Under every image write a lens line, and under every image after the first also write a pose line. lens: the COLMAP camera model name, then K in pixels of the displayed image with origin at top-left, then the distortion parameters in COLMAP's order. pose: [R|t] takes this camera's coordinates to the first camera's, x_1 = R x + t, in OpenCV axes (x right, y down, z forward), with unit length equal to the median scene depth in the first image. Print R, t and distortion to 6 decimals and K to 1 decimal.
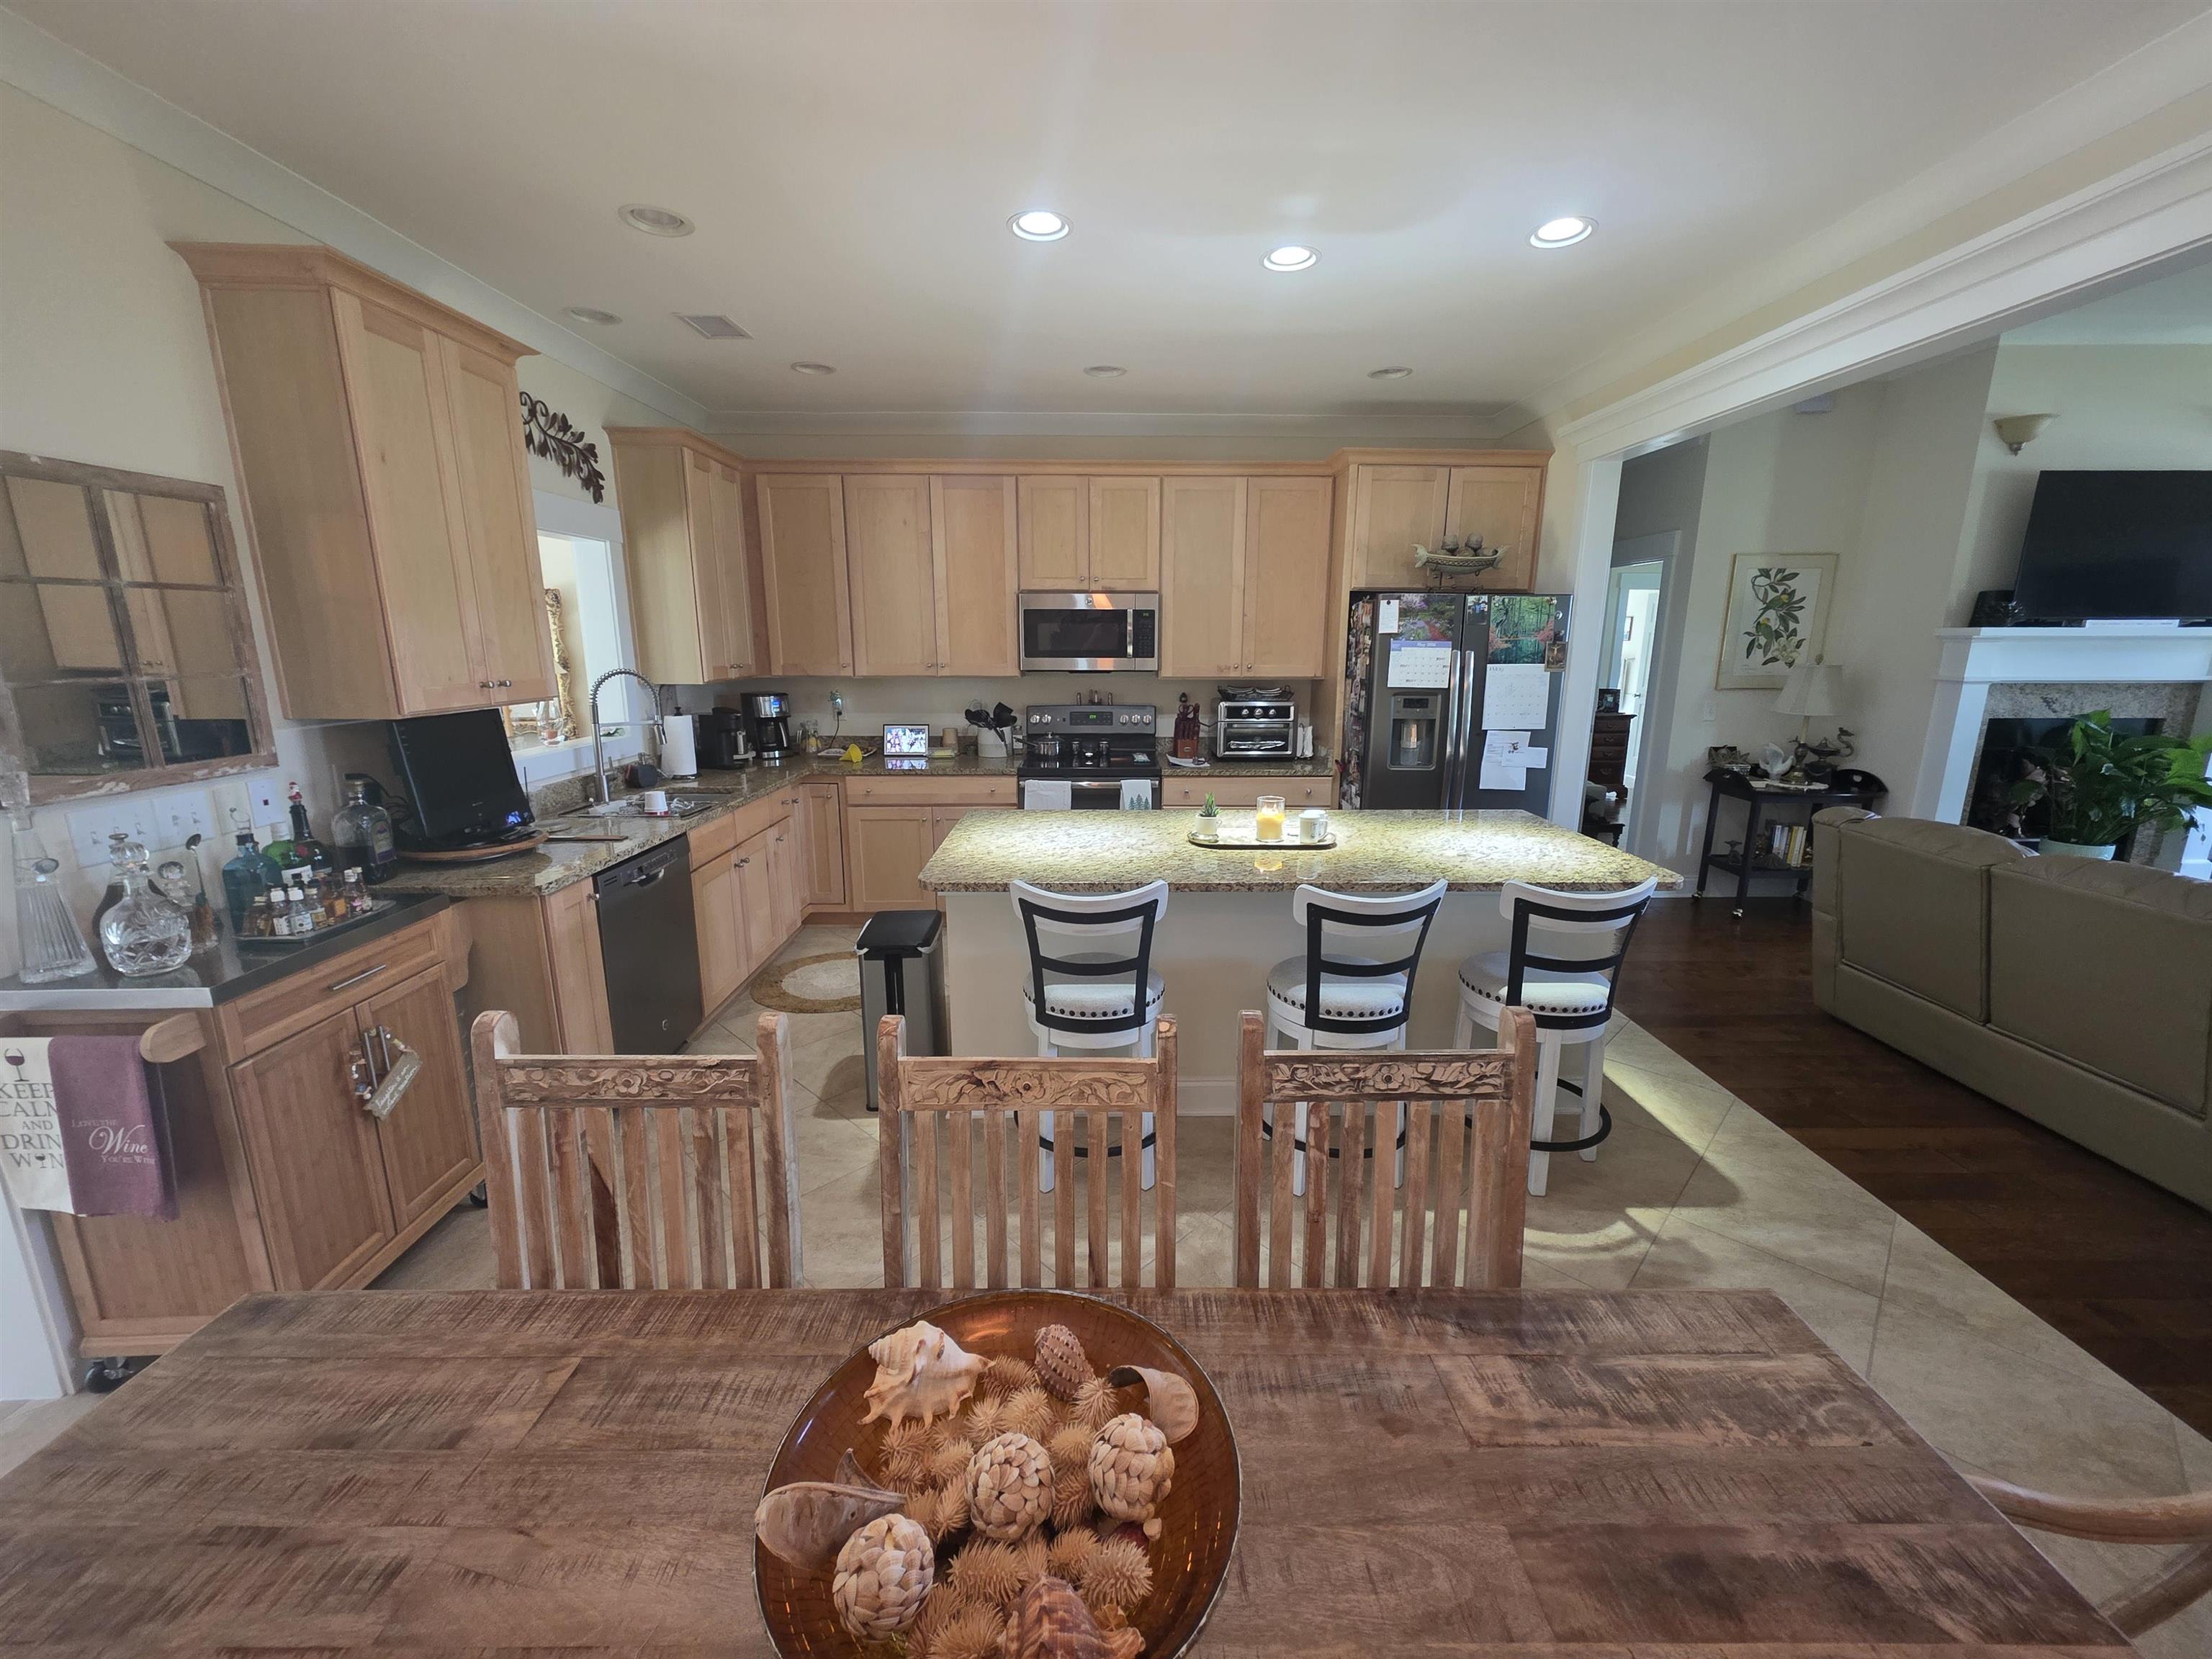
lens RADIAL K [[881.9, 0, 1118.0], [0, 881.9, 829.1], [0, 0, 1]] dist [0.003606, -0.000807]
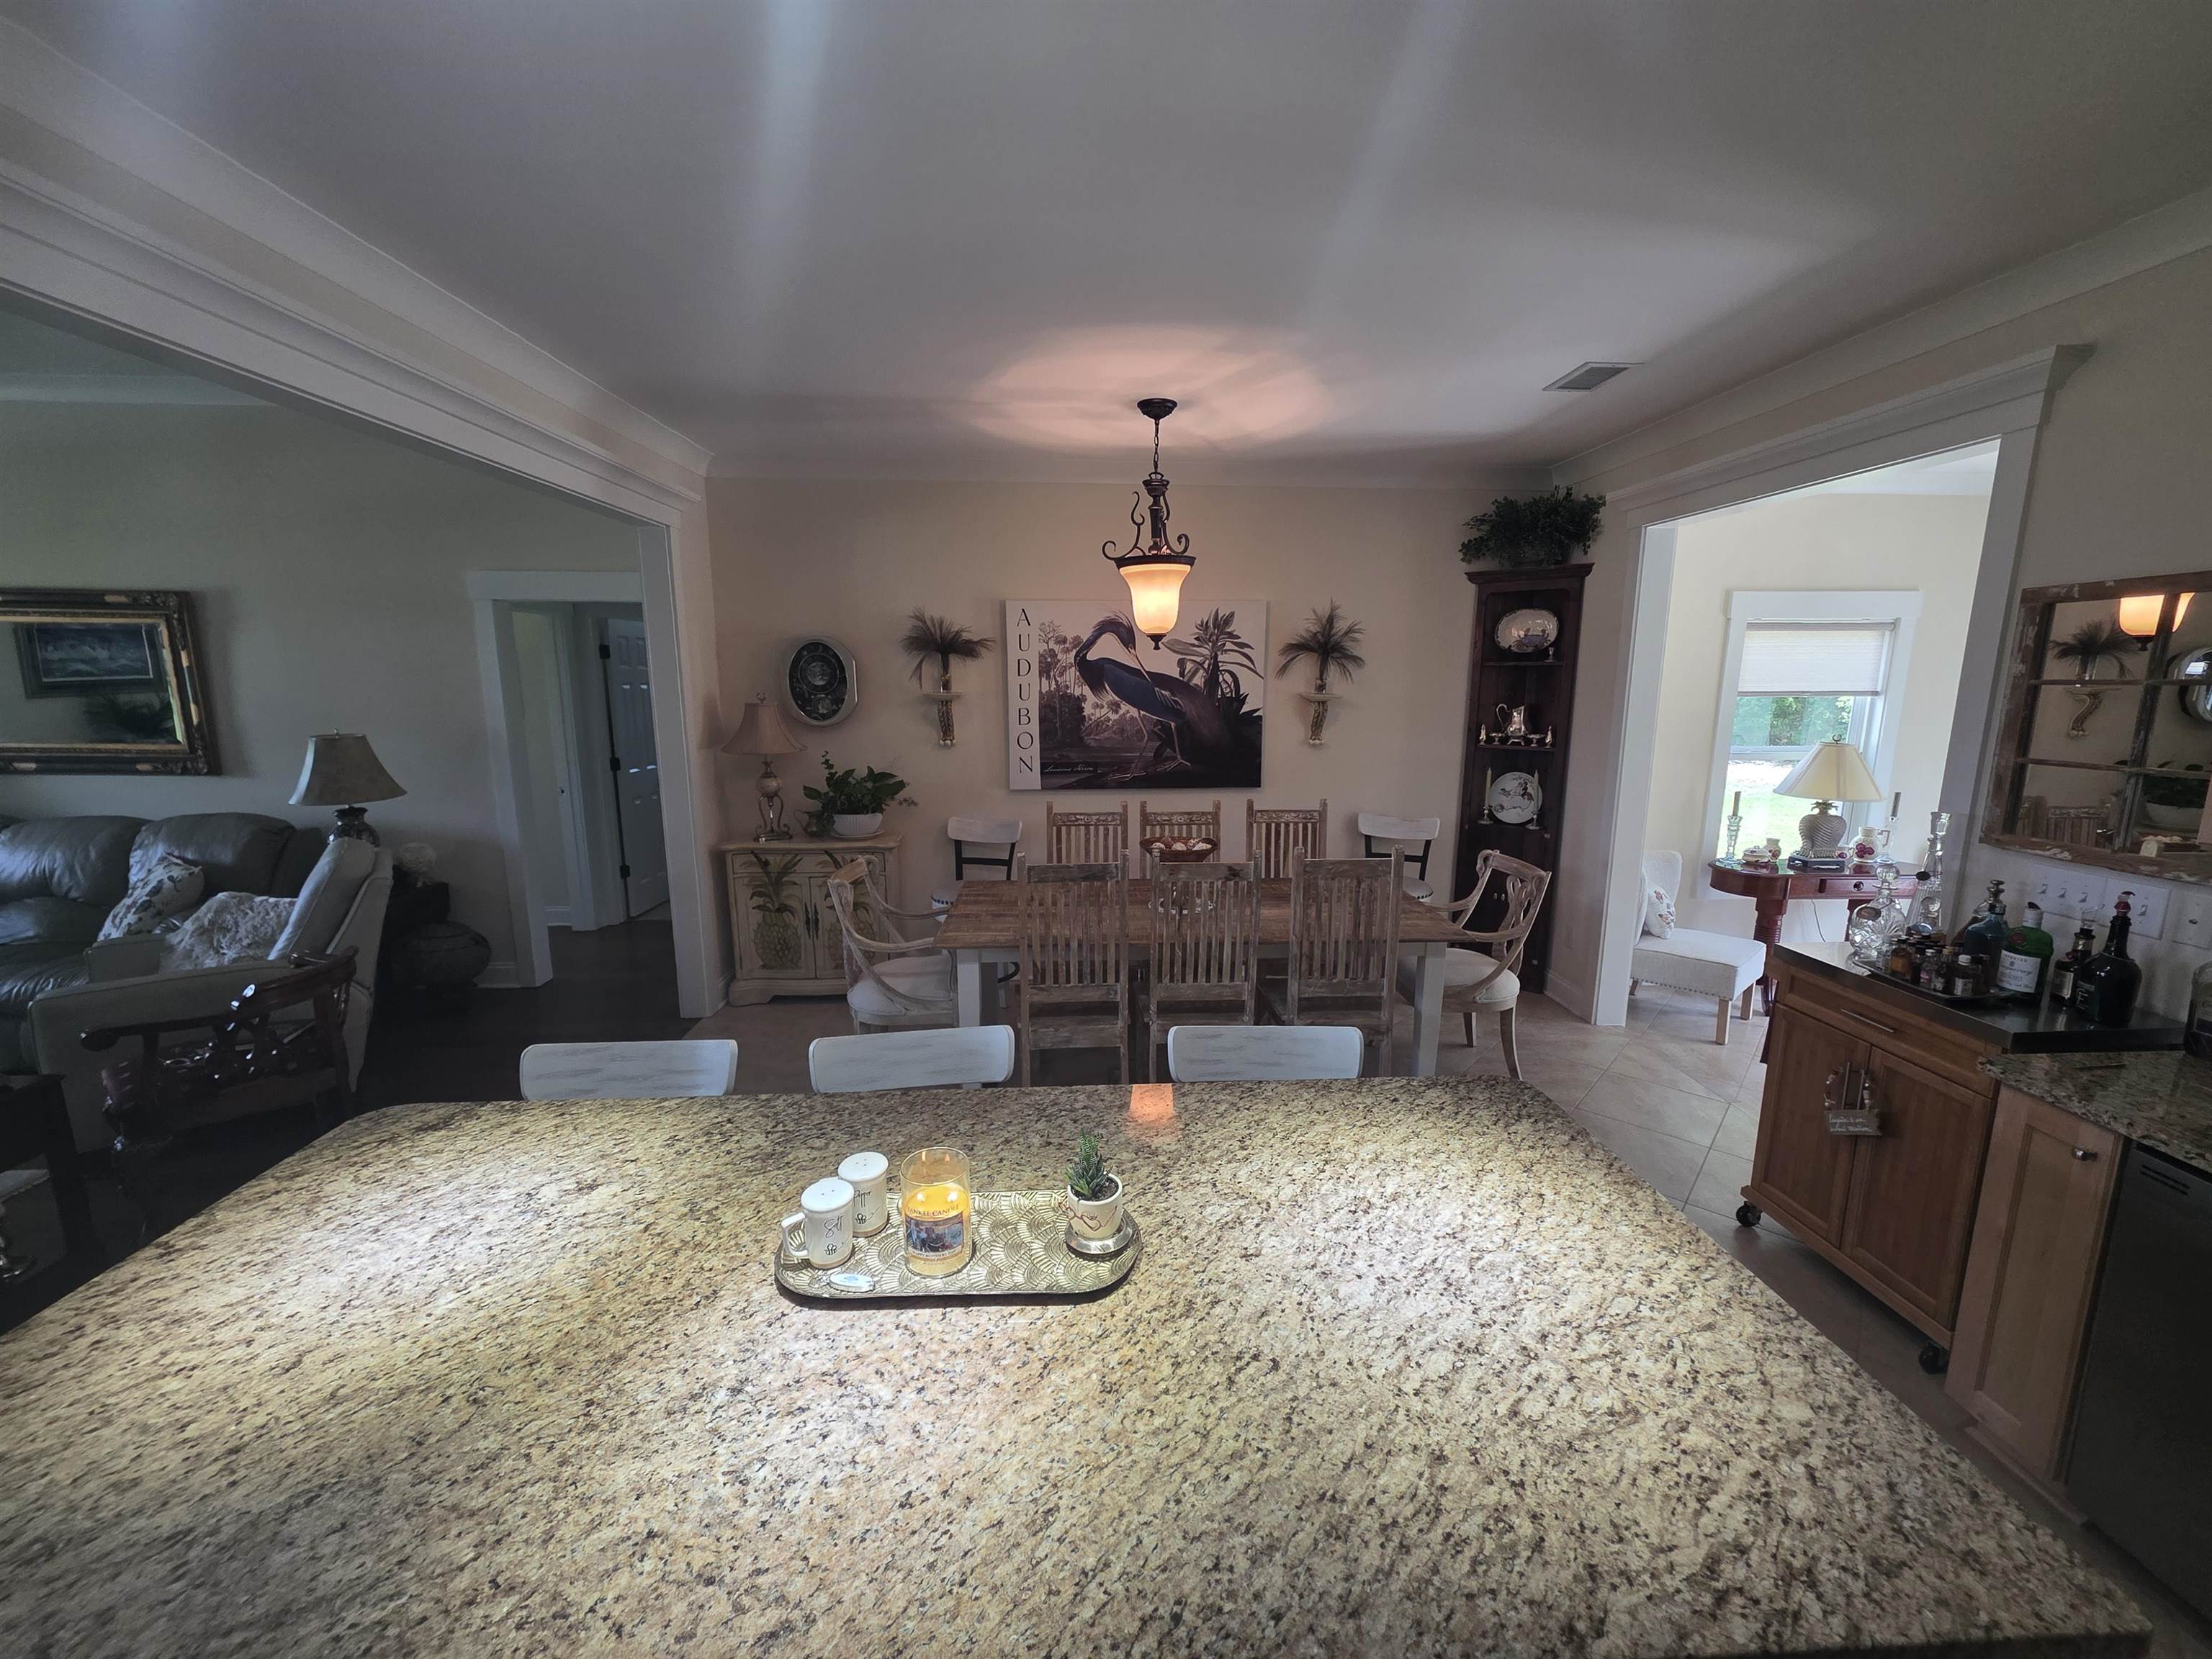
lens RADIAL K [[881.9, 0, 1109.7], [0, 881.9, 828.4], [0, 0, 1]] dist [0.003606, -0.000807]
pose [[-0.999641, -0.000288, -0.026780, 0.128279], [-0.010405, 0.925573, 0.378427, -0.402848], [0.024678, 0.378570, -0.925244, 1.608199]]
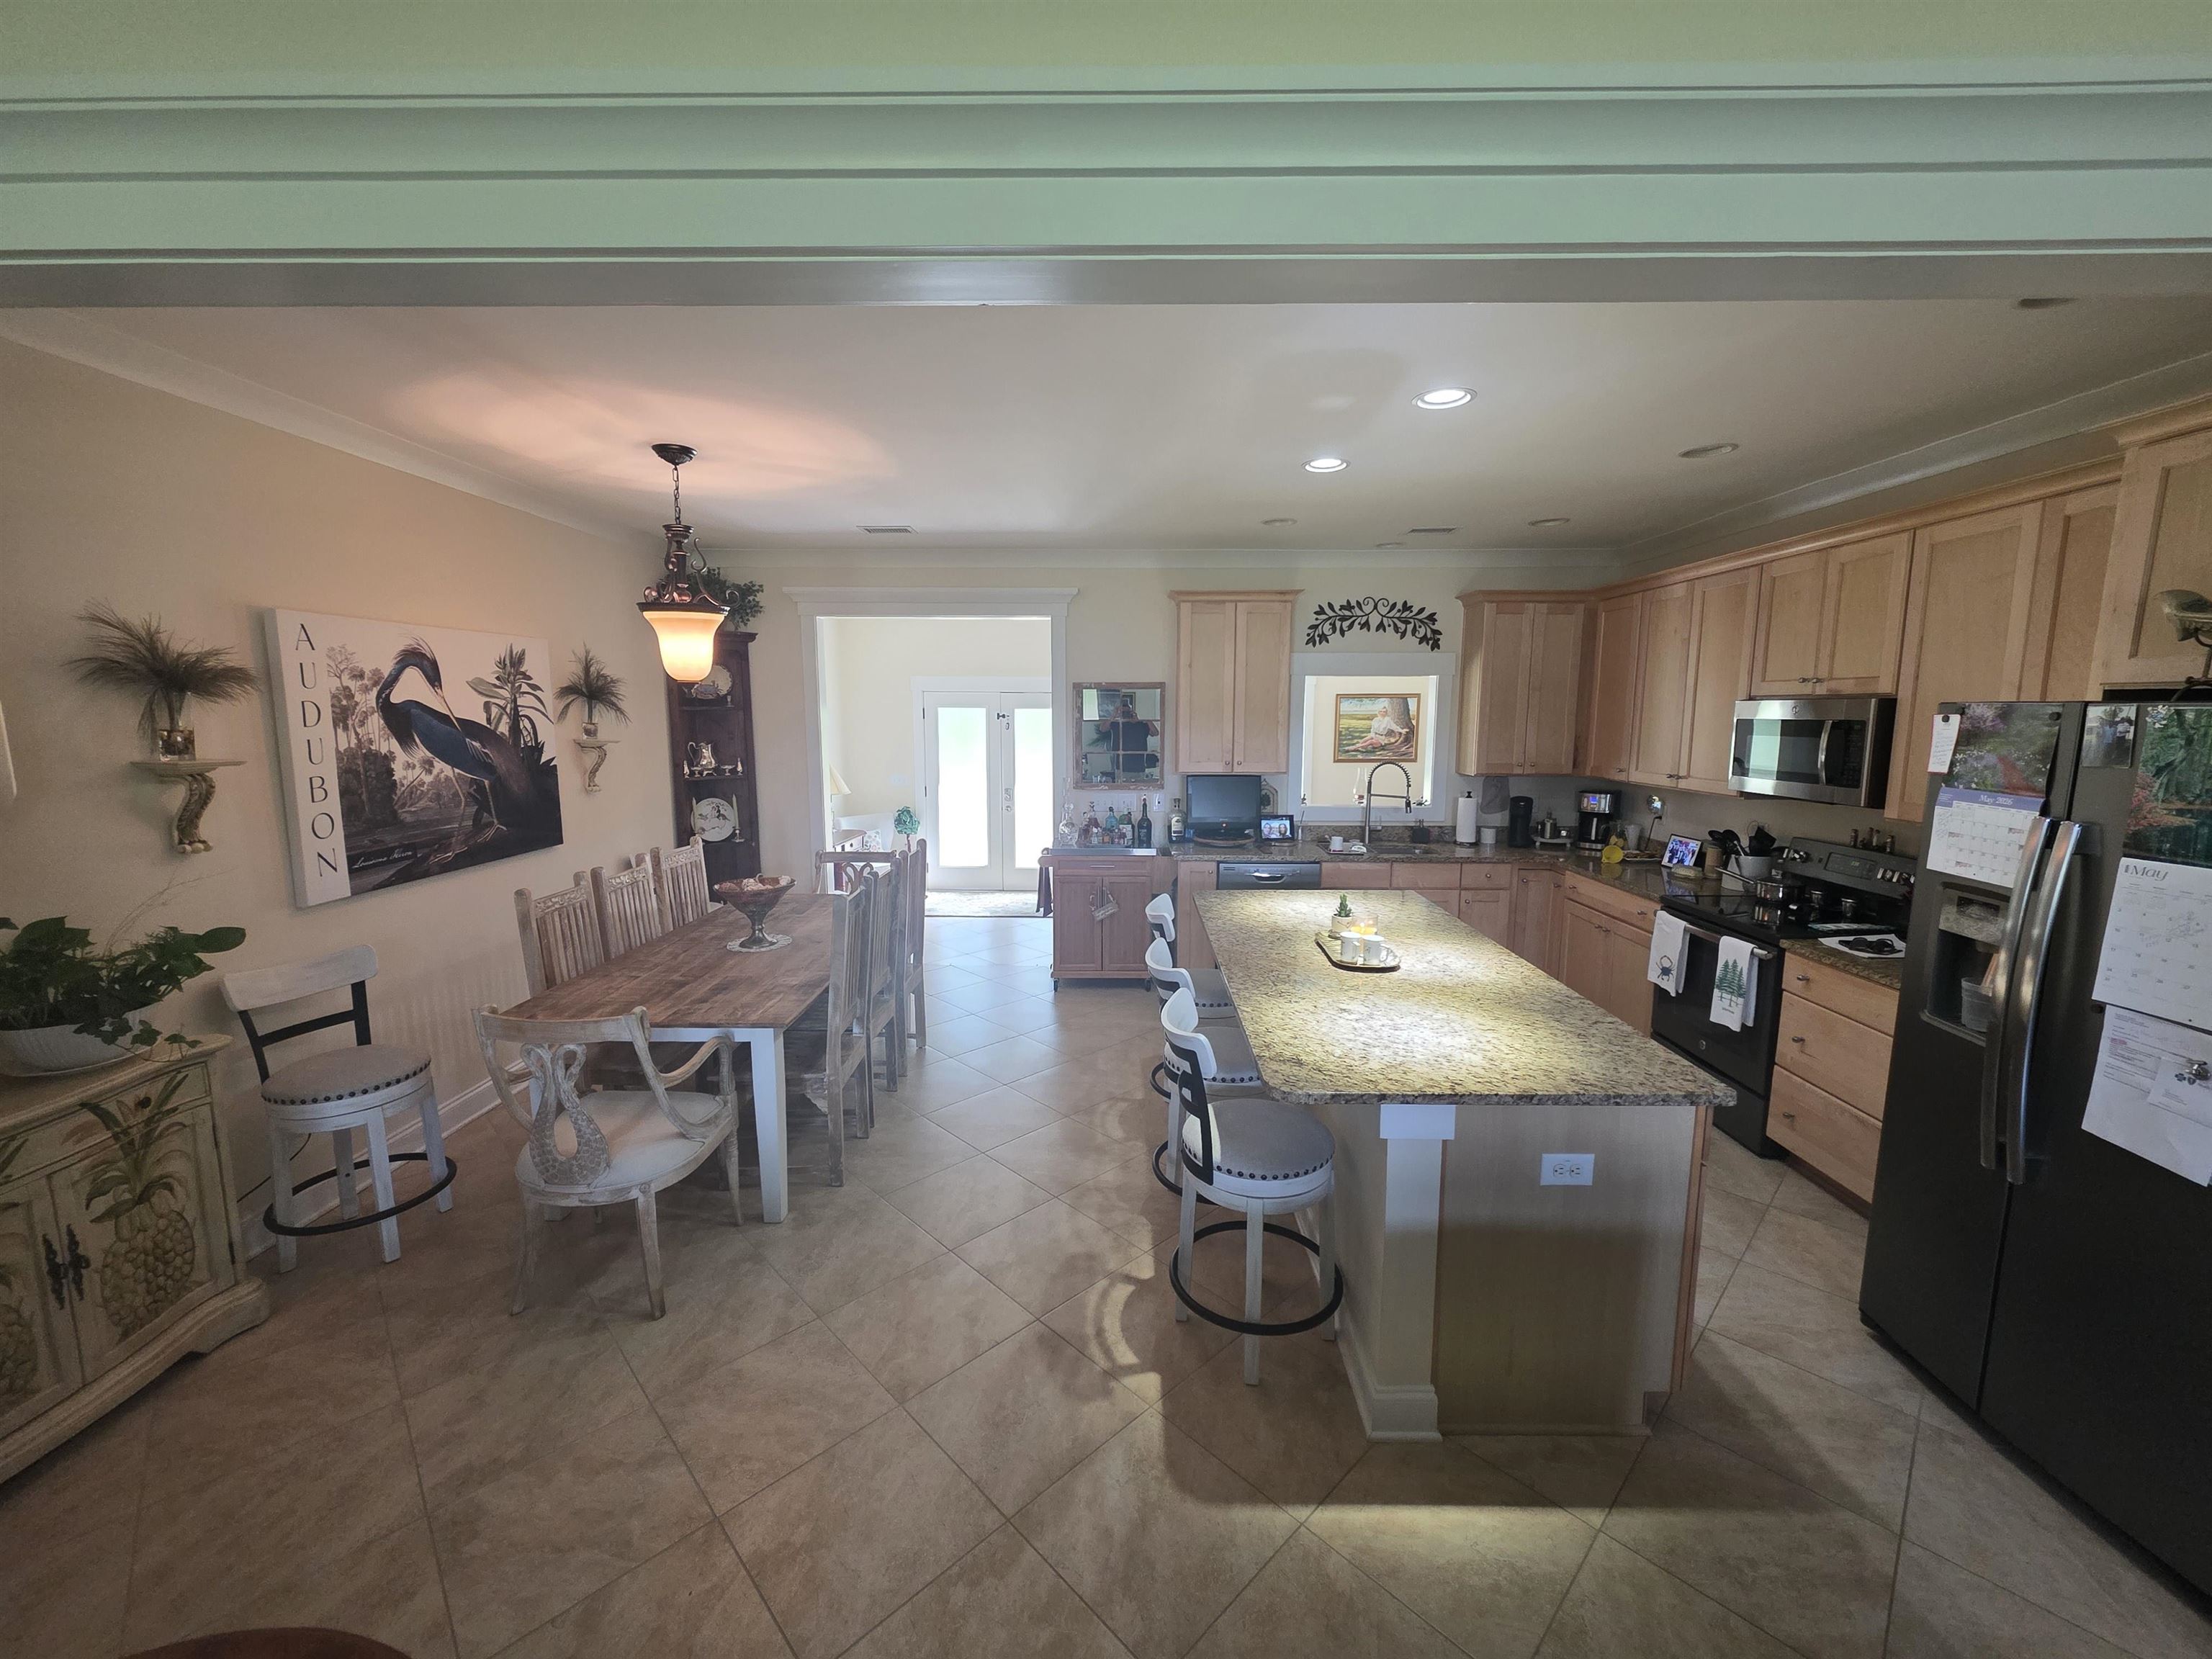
lens RADIAL K [[881.9, 0, 1120.2], [0, 881.9, 830.2], [0, 0, 1]] dist [0.003606, -0.000807]
pose [[-0.029345, 0.132609, -0.990734, 1.464122], [-0.214775, 0.967174, 0.135817, -0.255850], [0.976223, 0.216770, 0.000100, 0.851958]]
